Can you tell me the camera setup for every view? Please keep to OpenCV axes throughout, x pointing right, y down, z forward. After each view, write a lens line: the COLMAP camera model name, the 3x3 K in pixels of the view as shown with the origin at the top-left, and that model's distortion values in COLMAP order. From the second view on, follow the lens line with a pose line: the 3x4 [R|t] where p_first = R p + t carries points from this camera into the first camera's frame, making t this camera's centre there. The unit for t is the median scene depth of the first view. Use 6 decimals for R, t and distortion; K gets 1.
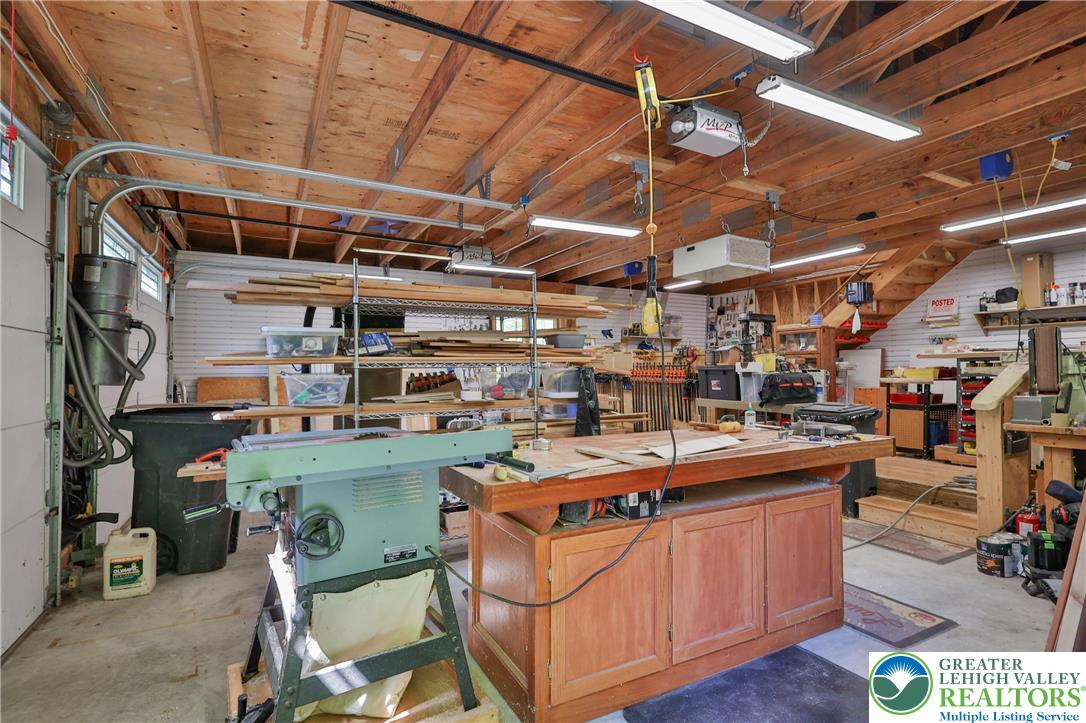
lens RADIAL K [[522.6, 0, 543.0], [0, 522.6, 361.5], [0, 0, 1]] dist [0.025120, 0.000475]
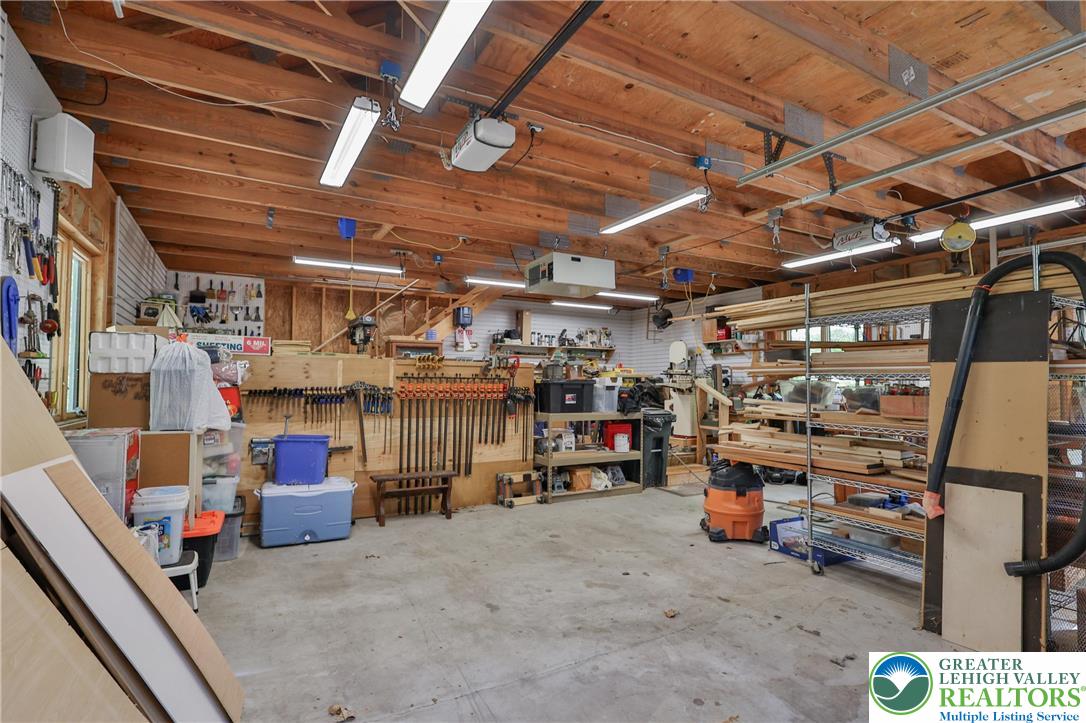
lens RADIAL K [[522.6, 0, 543.0], [0, 522.6, 361.5], [0, 0, 1]] dist [0.025120, 0.000475]
pose [[-0.030341, 0.044855, 0.998533, -0.471317], [-0.018165, 0.998803, -0.045420, 0.013940], [-0.999375, -0.019516, -0.029490, 0.751572]]
